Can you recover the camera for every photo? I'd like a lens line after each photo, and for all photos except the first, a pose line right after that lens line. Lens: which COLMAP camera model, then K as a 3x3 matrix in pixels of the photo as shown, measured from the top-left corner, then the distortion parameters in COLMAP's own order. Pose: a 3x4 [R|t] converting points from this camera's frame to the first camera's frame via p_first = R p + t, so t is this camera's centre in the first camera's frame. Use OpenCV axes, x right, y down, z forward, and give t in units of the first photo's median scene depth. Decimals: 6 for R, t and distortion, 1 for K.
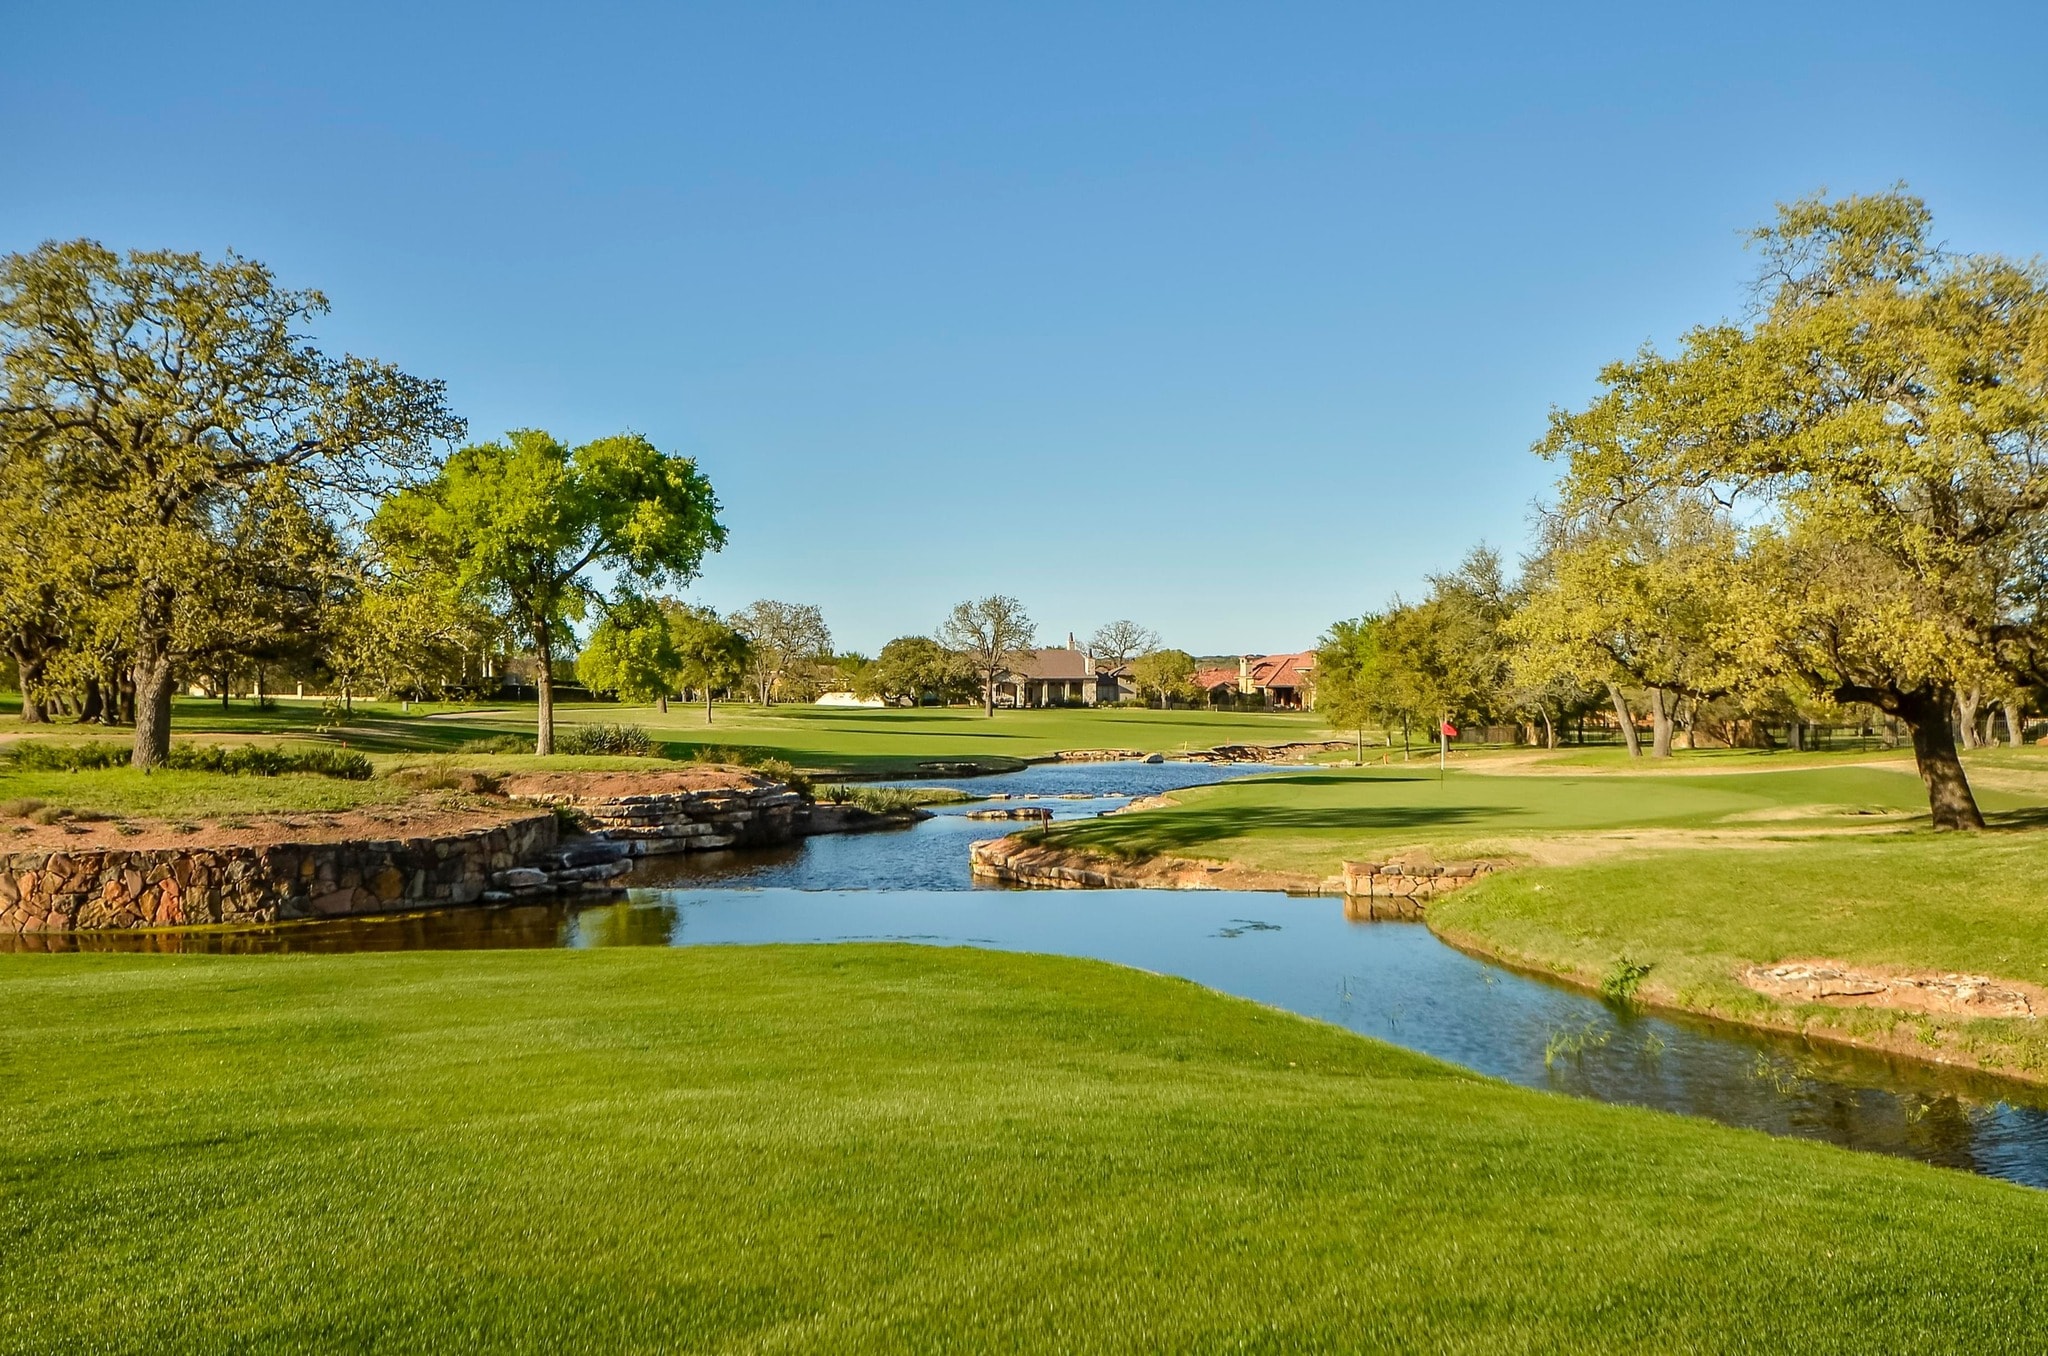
lens RADIAL K [[2063.0, 0, 1024.0], [0, 2063.0, 678.0], [0, 0, 1]] dist [0.015340, 0.016437]
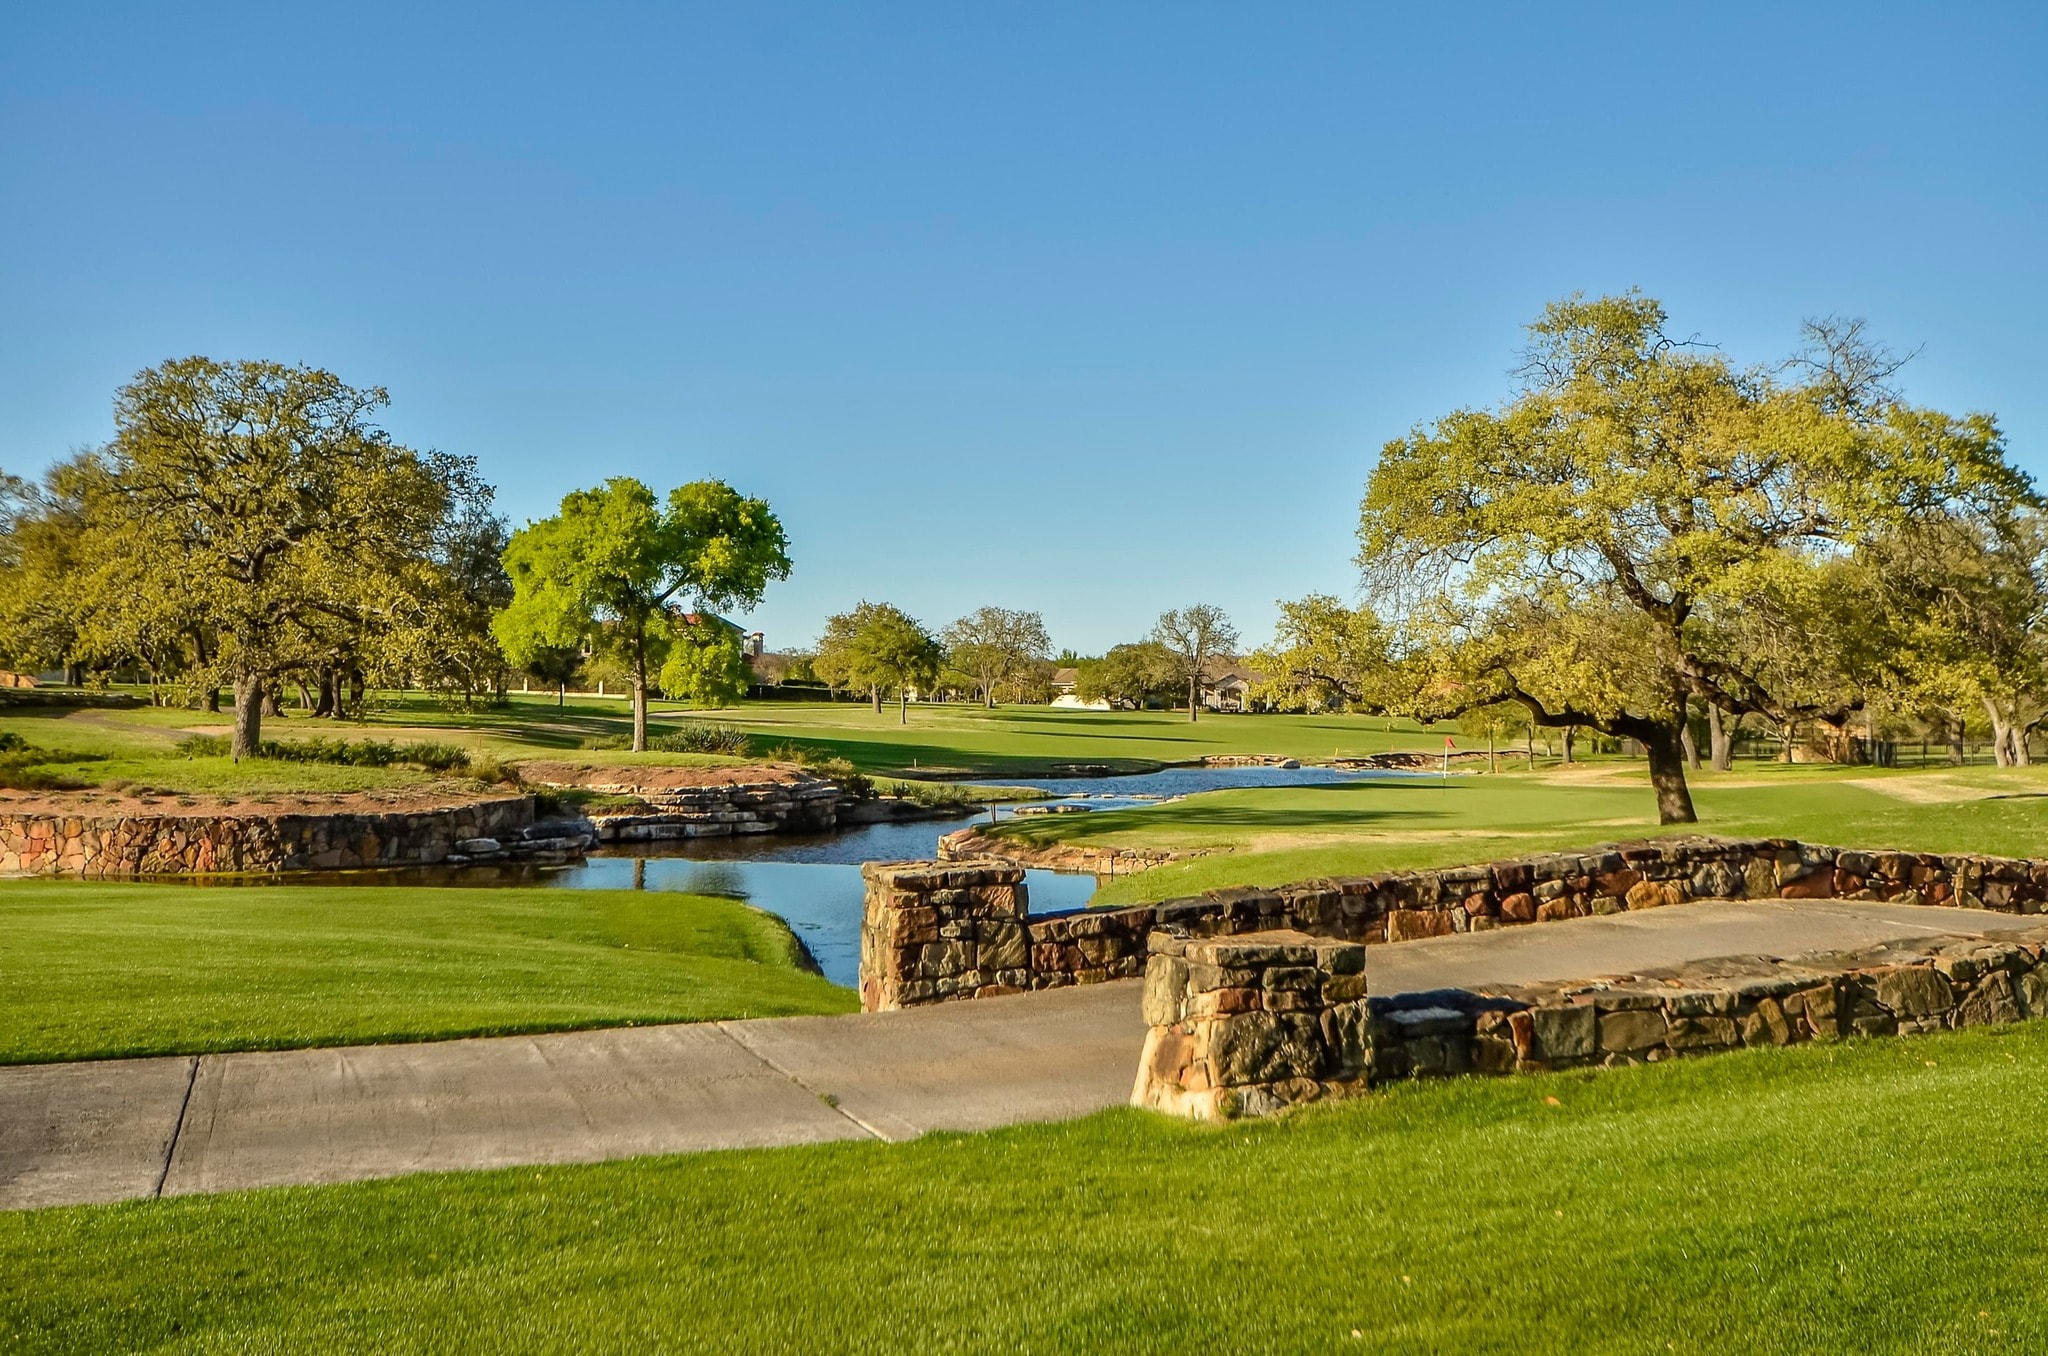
lens RADIAL K [[2063.0, 0, 1024.0], [0, 2063.0, 678.0], [0, 0, 1]] dist [0.015340, 0.016437]
pose [[0.990012, 0.010980, -0.140555, 0.167923], [-0.011046, 0.999939, 0.000308, -0.008591], [0.140550, 0.001247, 0.990073, -0.152693]]
